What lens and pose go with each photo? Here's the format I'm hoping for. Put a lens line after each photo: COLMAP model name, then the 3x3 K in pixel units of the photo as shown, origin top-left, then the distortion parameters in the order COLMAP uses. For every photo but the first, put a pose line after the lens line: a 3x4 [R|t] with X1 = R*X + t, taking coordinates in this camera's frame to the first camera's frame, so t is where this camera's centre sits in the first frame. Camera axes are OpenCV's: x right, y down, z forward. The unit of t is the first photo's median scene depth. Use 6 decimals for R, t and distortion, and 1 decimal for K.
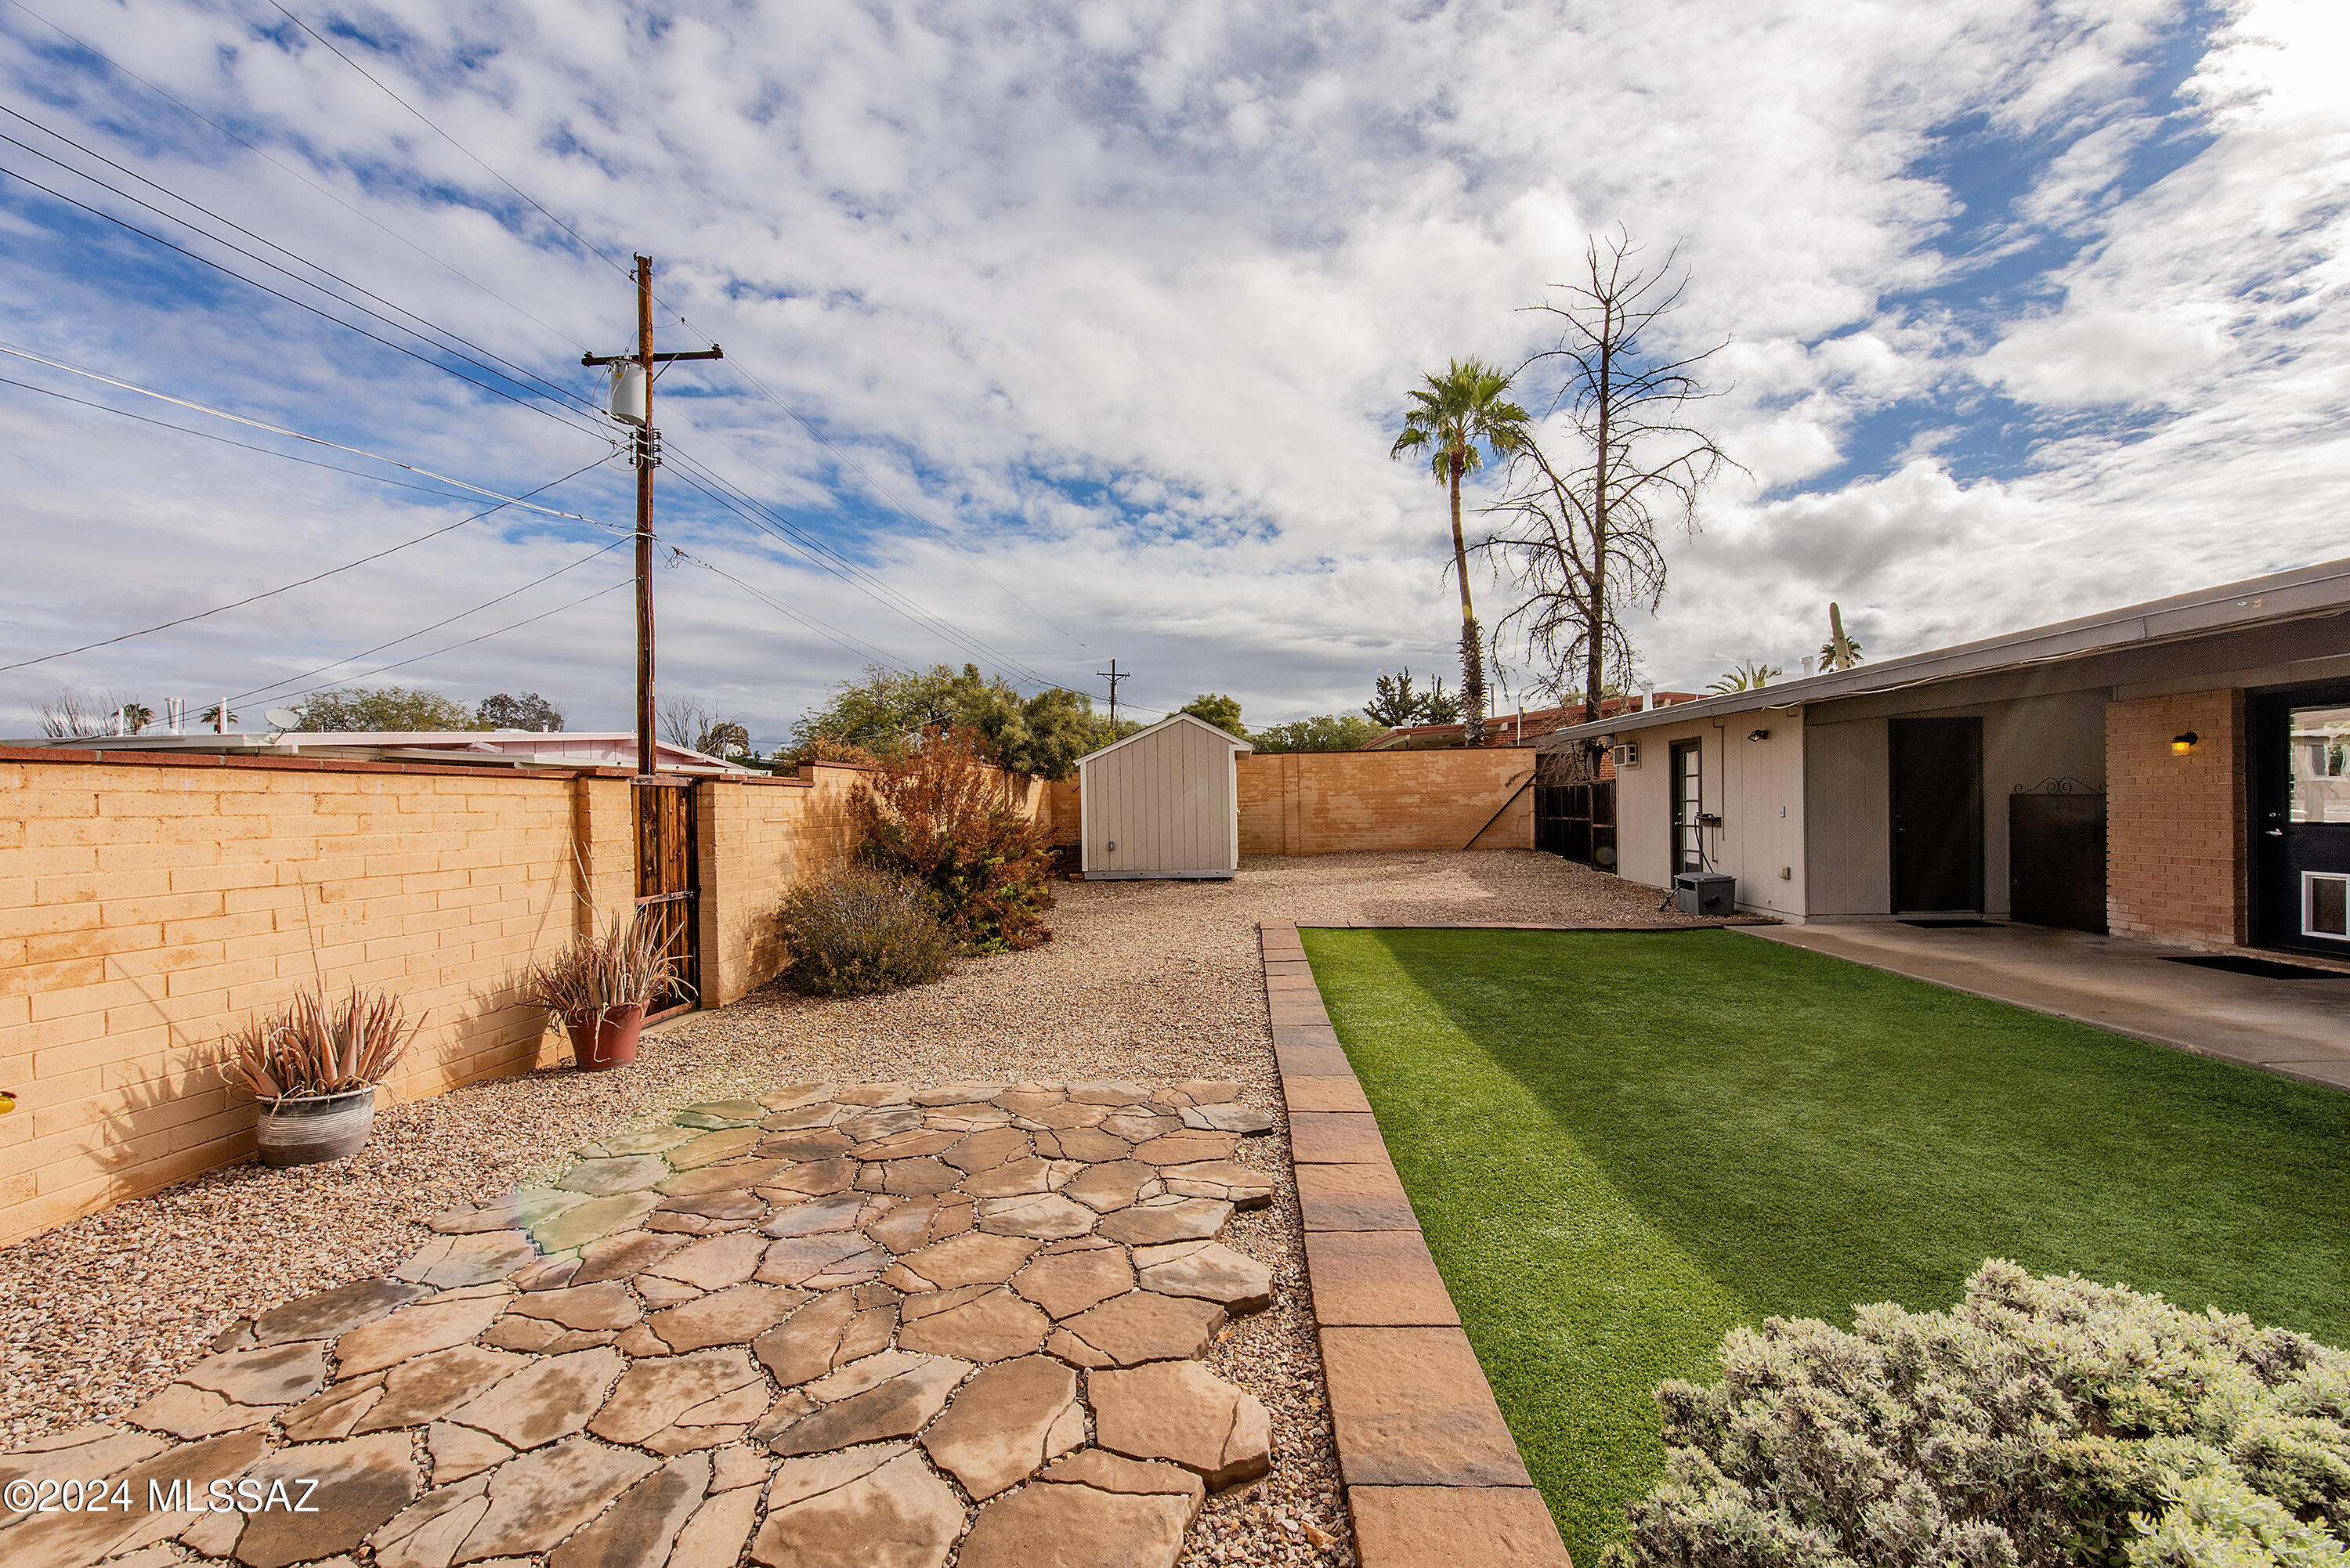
lens RADIAL K [[928.9, 0, 1190.7], [0, 928.9, 811.5], [0, 0, 1]] dist [0.014543, -0.003023]
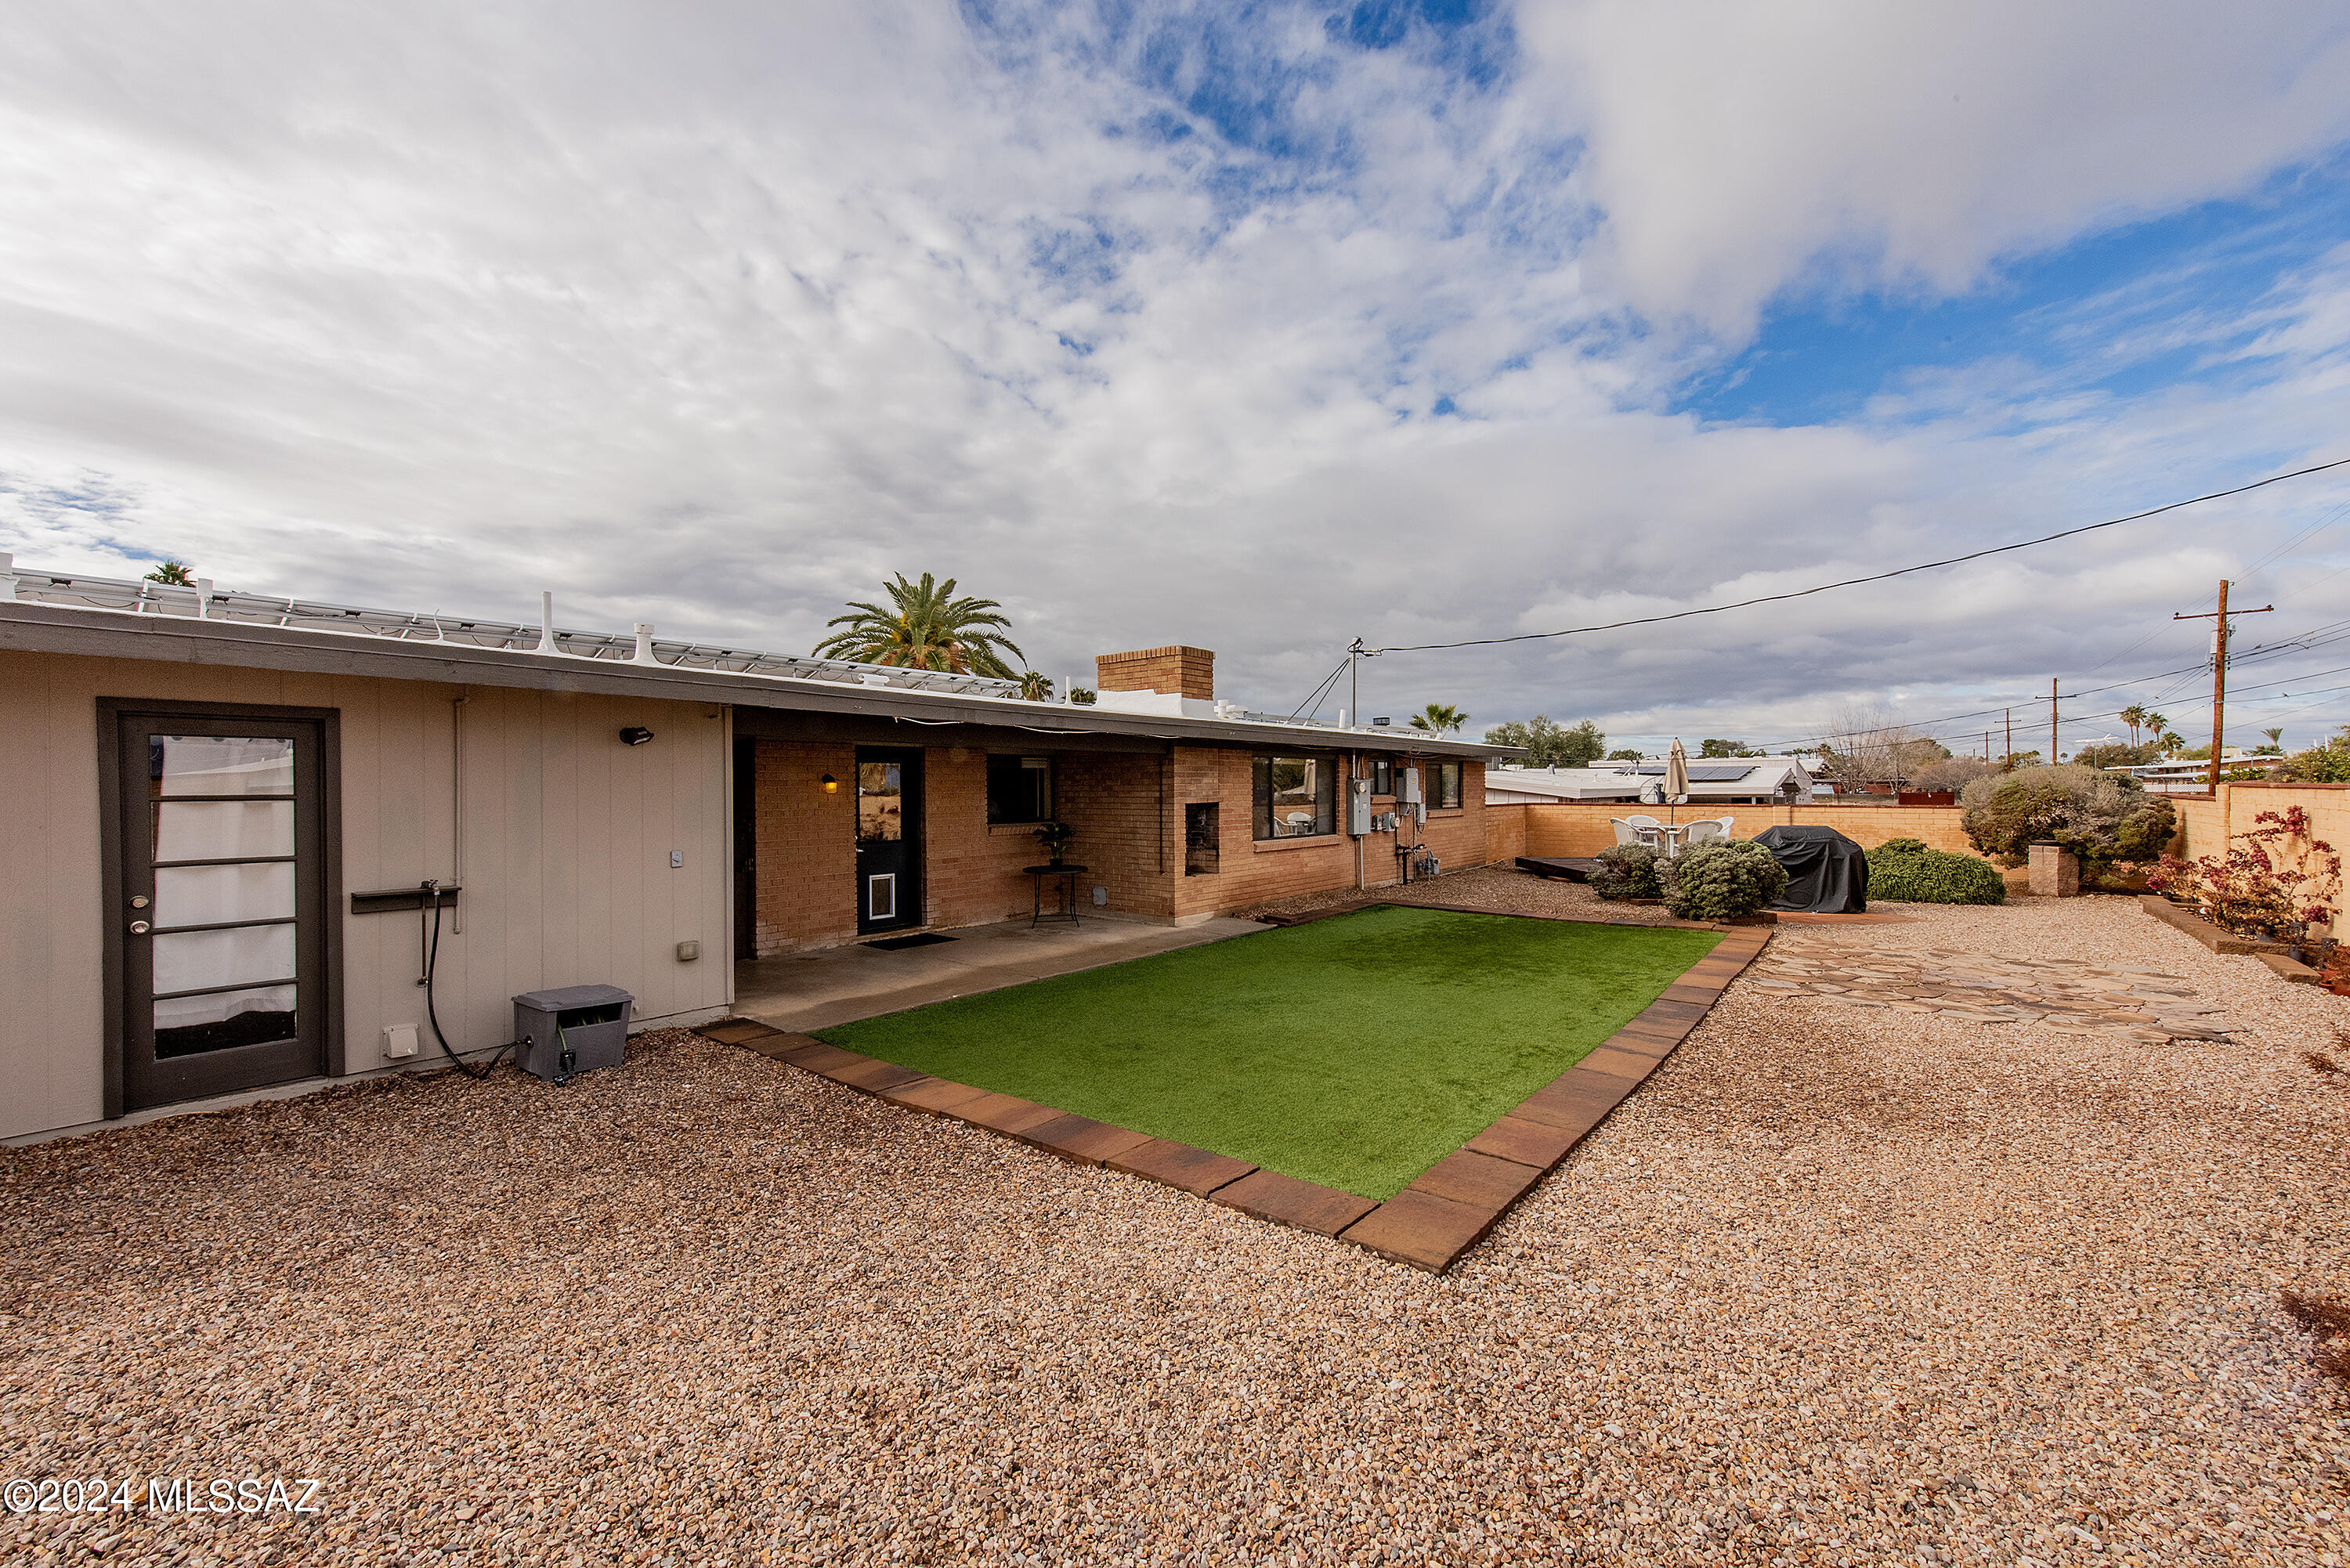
lens RADIAL K [[928.9, 0, 1202.1], [0, 928.9, 800.1], [0, 0, 1]] dist [0.014543, -0.003023]
pose [[-0.827818, 0.014576, 0.560808, -0.043824], [0.023810, 0.999675, 0.009163, -0.049996], [-0.560492, 0.020939, -0.827895, 1.756355]]
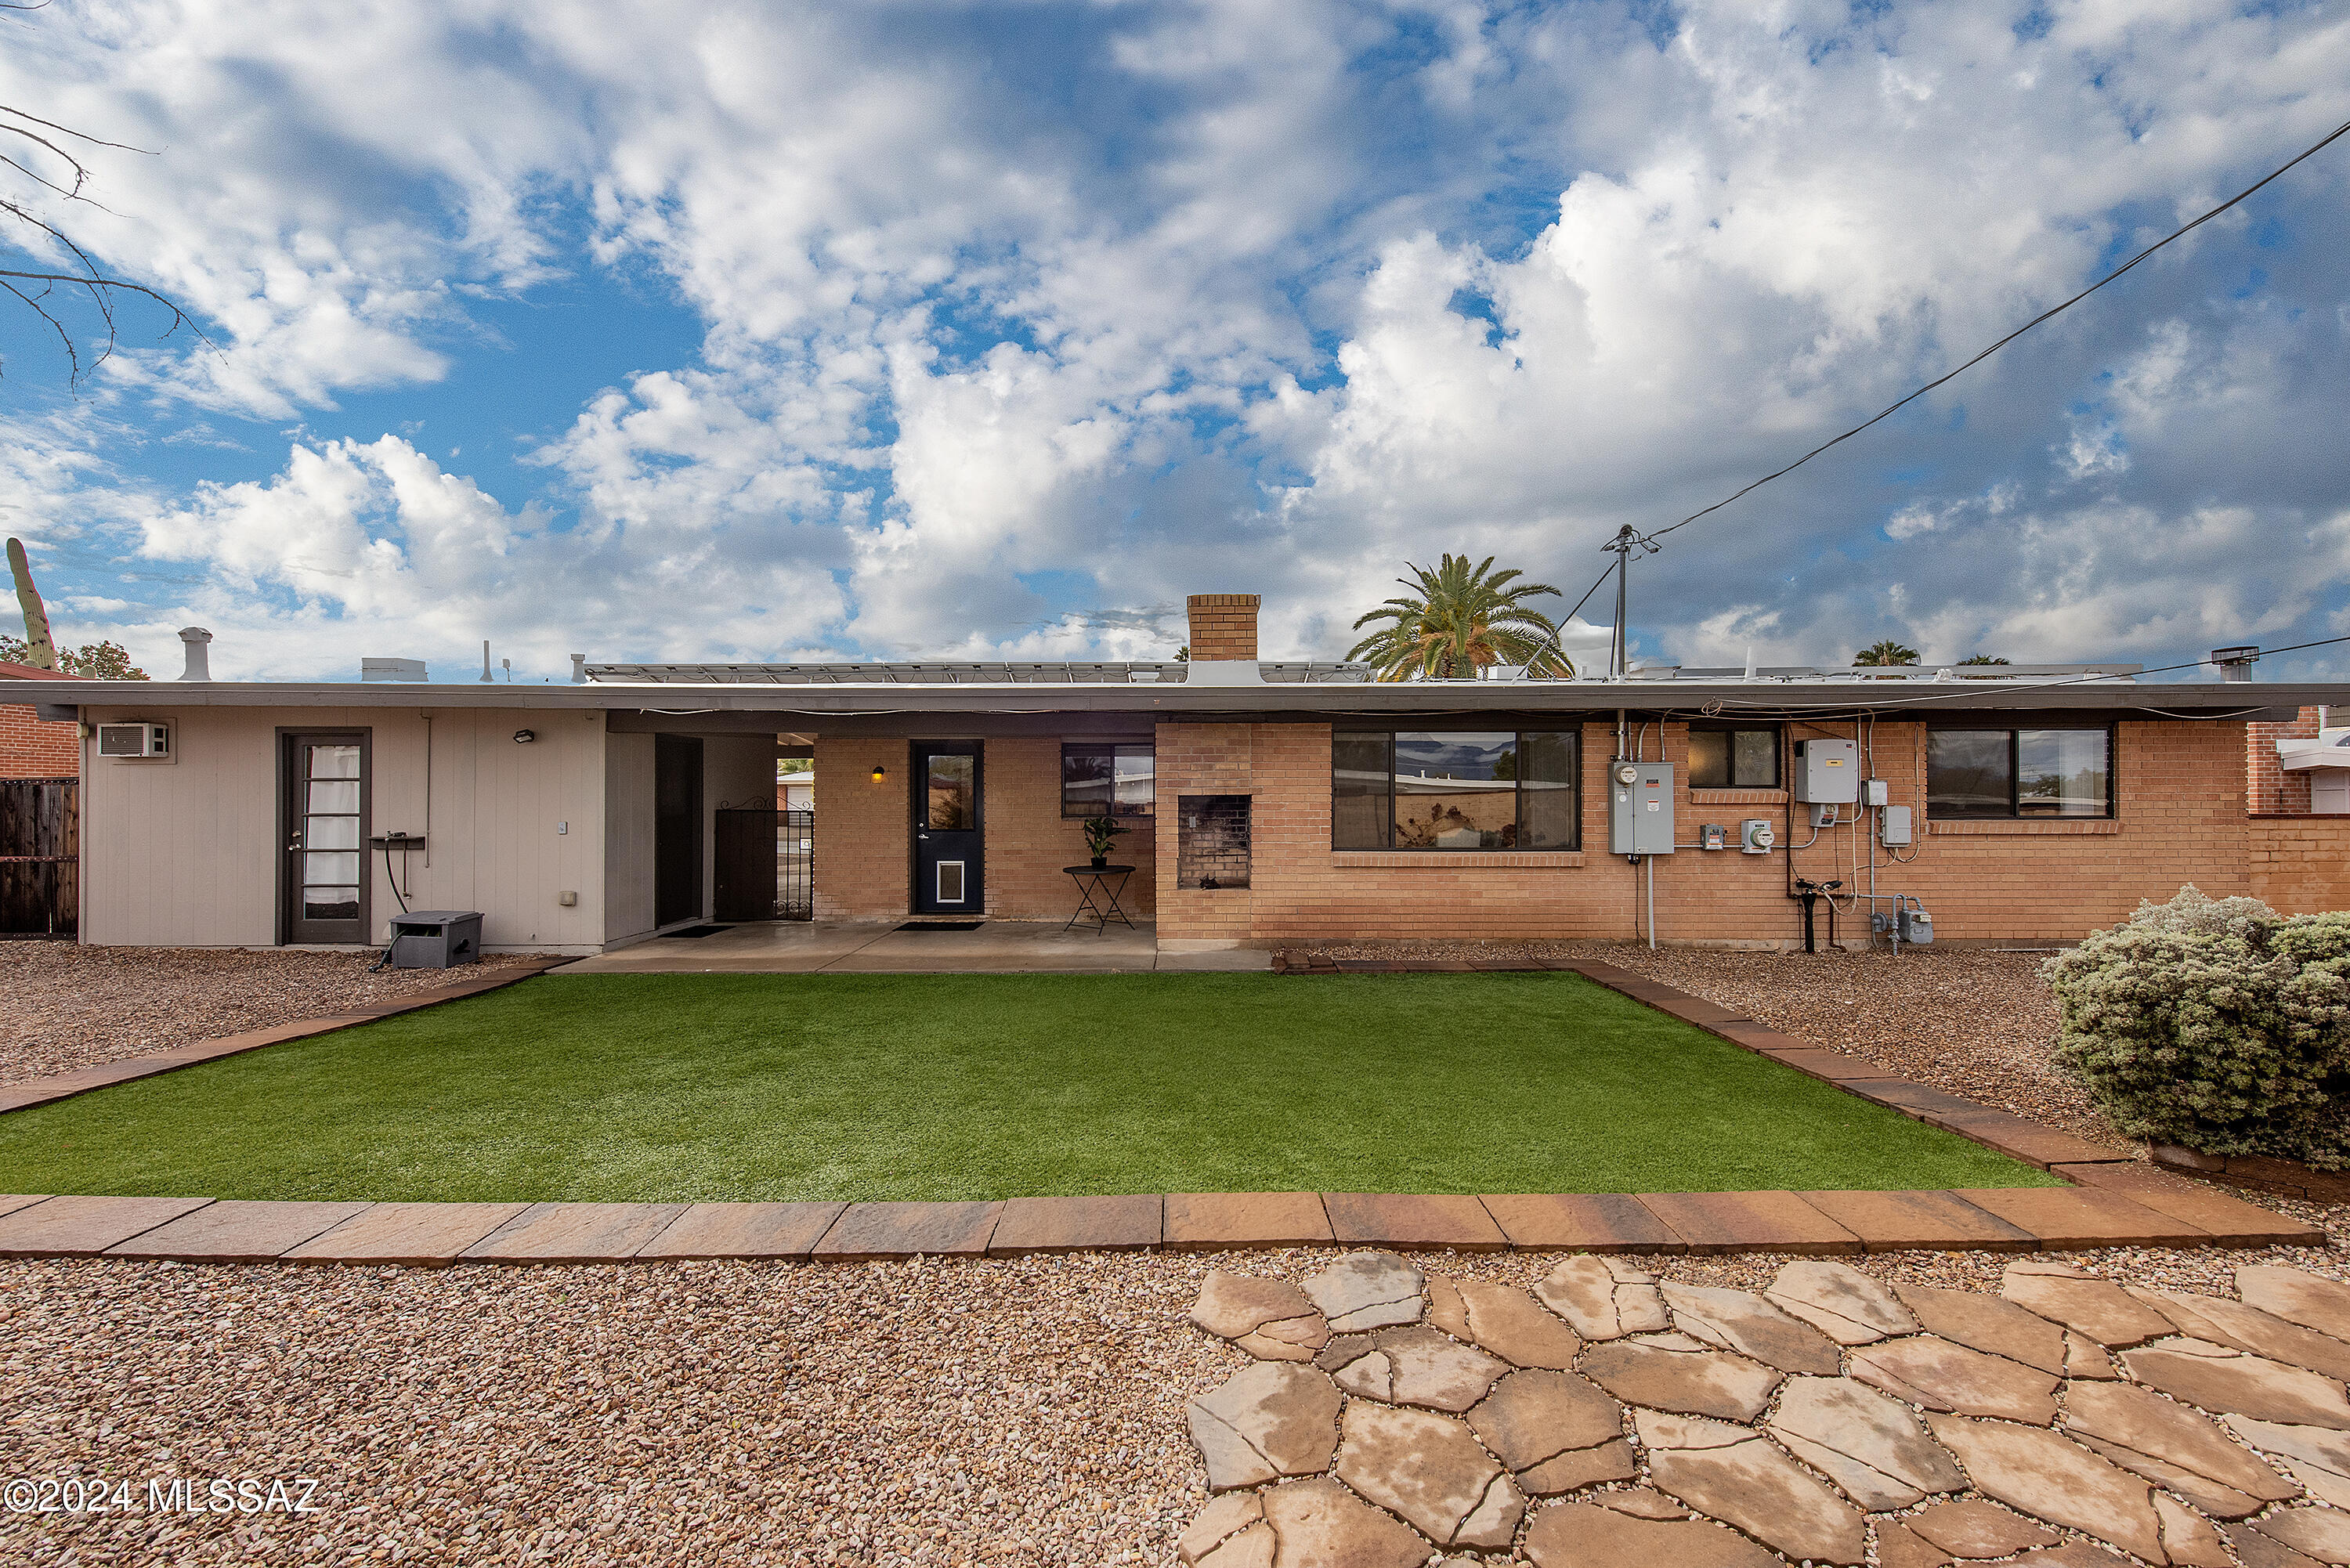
lens RADIAL K [[928.9, 0, 1186.6], [0, 928.9, 784.7], [0, 0, 1]] dist [0.014543, -0.003023]
pose [[-0.057842, 0.034397, 0.997733, -0.343297], [0.010031, 0.999376, -0.033873, -0.005887], [-0.998275, 0.008049, -0.058151, 0.629524]]
